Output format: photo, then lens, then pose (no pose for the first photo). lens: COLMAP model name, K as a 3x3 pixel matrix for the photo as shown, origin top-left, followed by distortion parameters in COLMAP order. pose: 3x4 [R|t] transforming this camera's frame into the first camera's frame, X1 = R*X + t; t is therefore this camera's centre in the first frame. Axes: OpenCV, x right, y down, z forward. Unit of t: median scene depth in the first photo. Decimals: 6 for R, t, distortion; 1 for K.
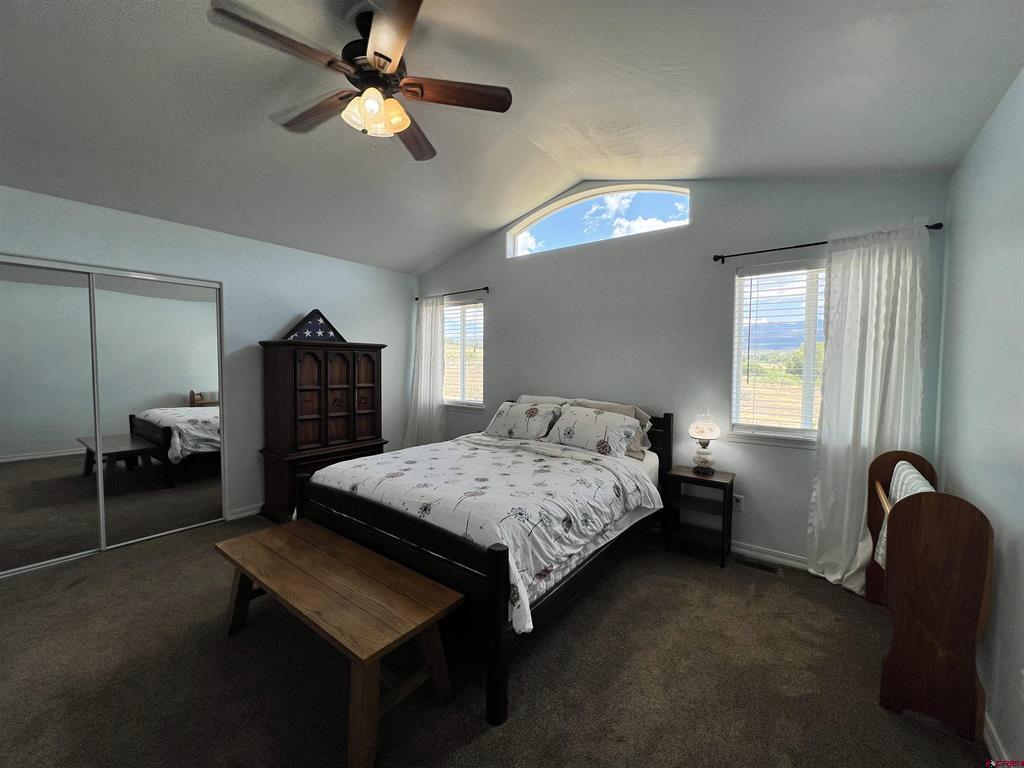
lens RADIAL K [[409.6, 0, 509.7], [0, 409.6, 383.0], [0, 0, 1]] dist [-0.001138, 0.000306]
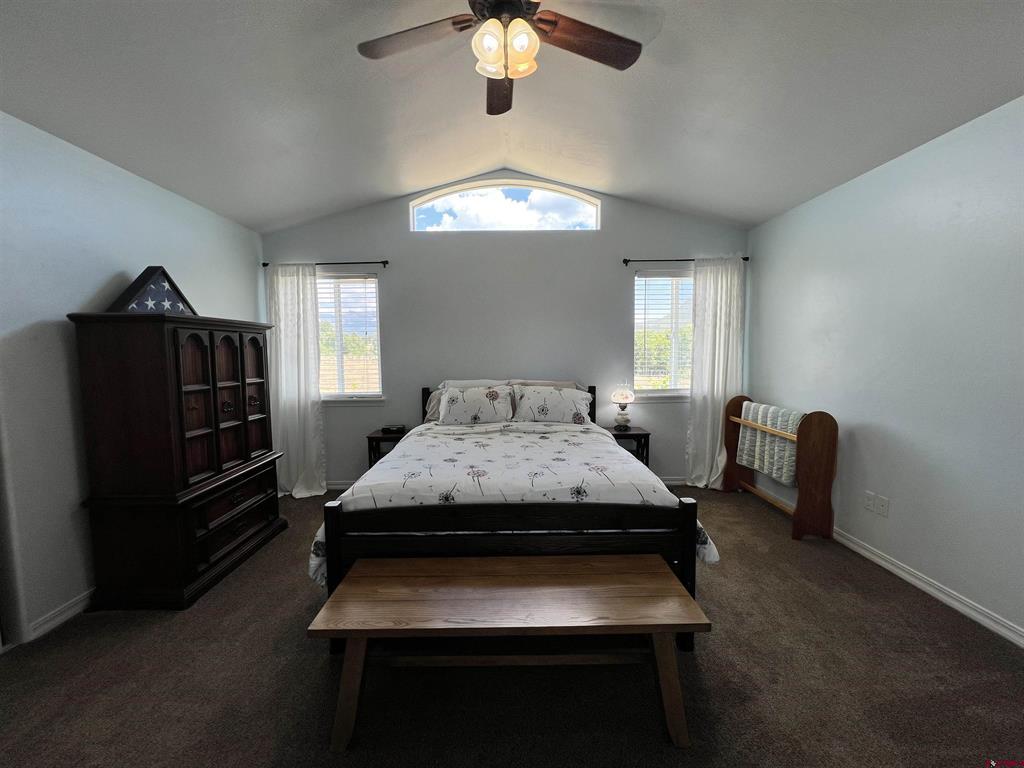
lens RADIAL K [[409.6, 0, 509.7], [0, 409.6, 383.0], [0, 0, 1]] dist [-0.001138, 0.000306]
pose [[0.788295, -0.067209, 0.611615, -0.496117], [0.046987, 0.997689, 0.049074, -0.005151], [-0.613500, -0.009946, 0.789632, 0.178432]]
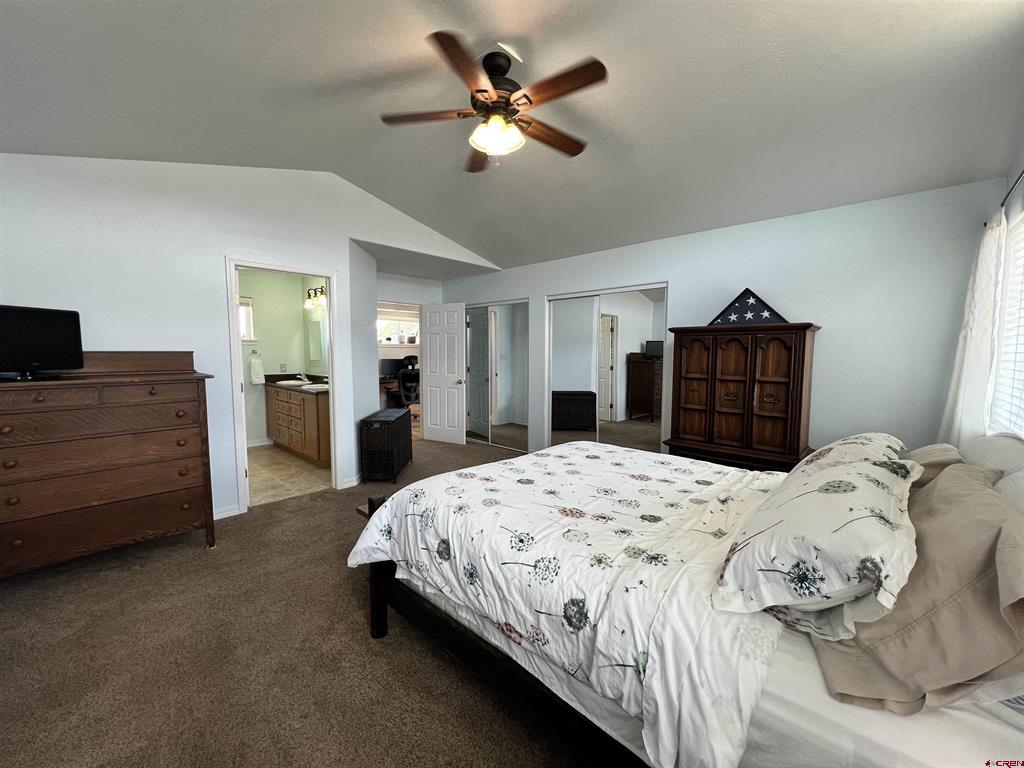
lens RADIAL K [[409.6, 0, 509.7], [0, 409.6, 383.0], [0, 0, 1]] dist [-0.001138, 0.000306]
pose [[-0.101526, 0.067093, -0.992568, 0.502805], [-0.048601, 0.996197, 0.072310, -0.021152], [0.993645, 0.055581, -0.097880, 0.670330]]
